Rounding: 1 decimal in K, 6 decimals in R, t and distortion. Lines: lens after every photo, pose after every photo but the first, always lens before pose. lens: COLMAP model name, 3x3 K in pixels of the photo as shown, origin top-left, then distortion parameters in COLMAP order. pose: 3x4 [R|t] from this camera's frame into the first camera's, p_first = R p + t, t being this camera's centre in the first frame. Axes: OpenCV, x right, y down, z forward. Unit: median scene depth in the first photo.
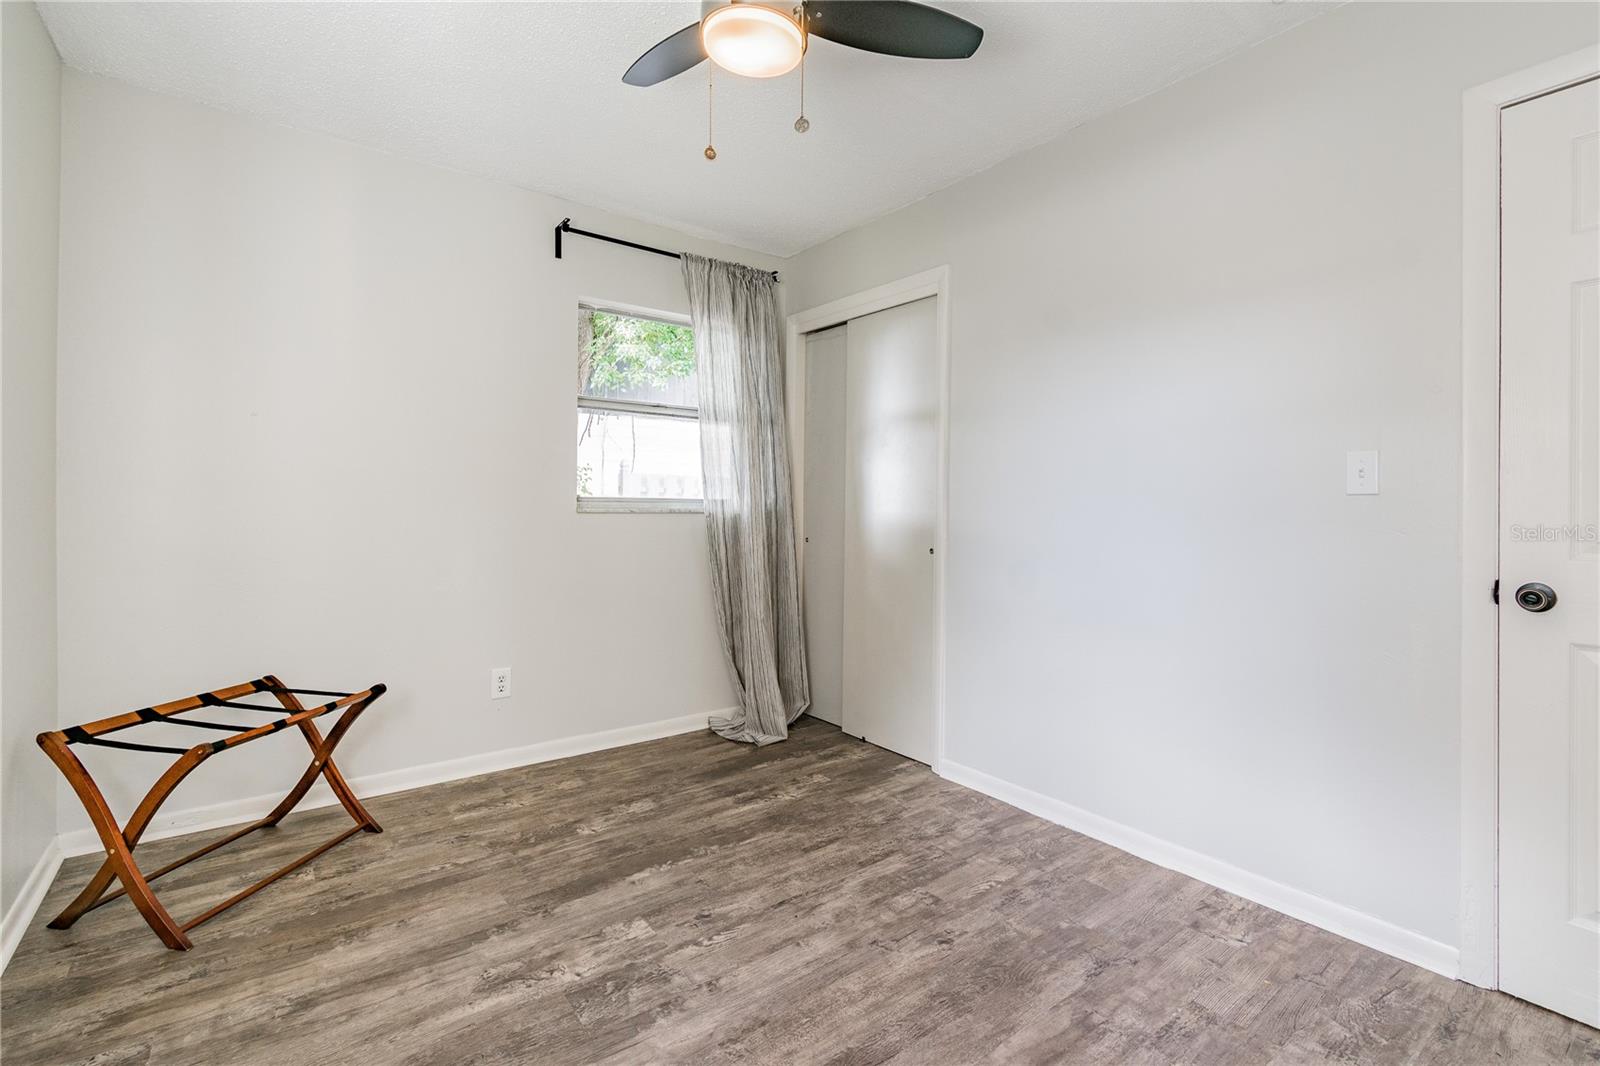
lens RADIAL K [[716.1, 0, 799.8], [0, 716.1, 508.6], [0, 0, 1]] dist [-0.001362, -0.000543]
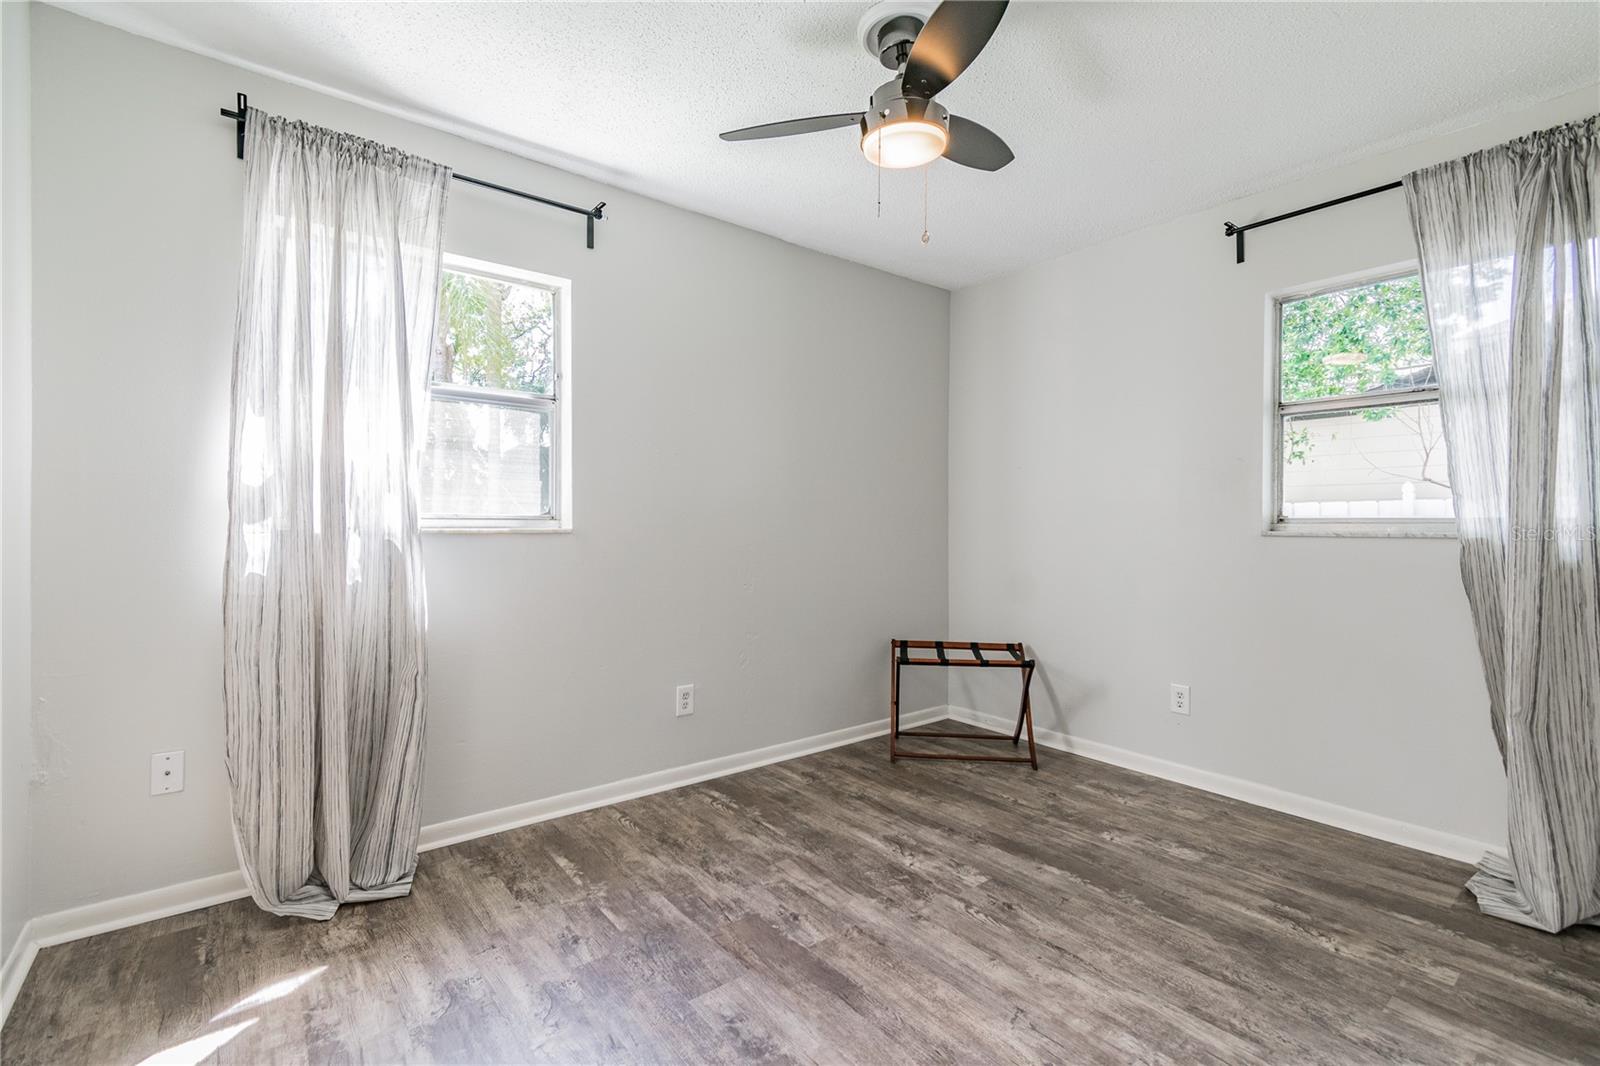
lens RADIAL K [[716.1, 0, 799.4], [0, 716.1, 530.0], [0, 0, 1]] dist [-0.001362, -0.000543]
pose [[0.014331, 0.000256, -0.999897, 0.752897], [-0.005219, 0.999986, 0.000181, 0.001785], [0.999884, 0.005216, 0.014332, 0.530152]]
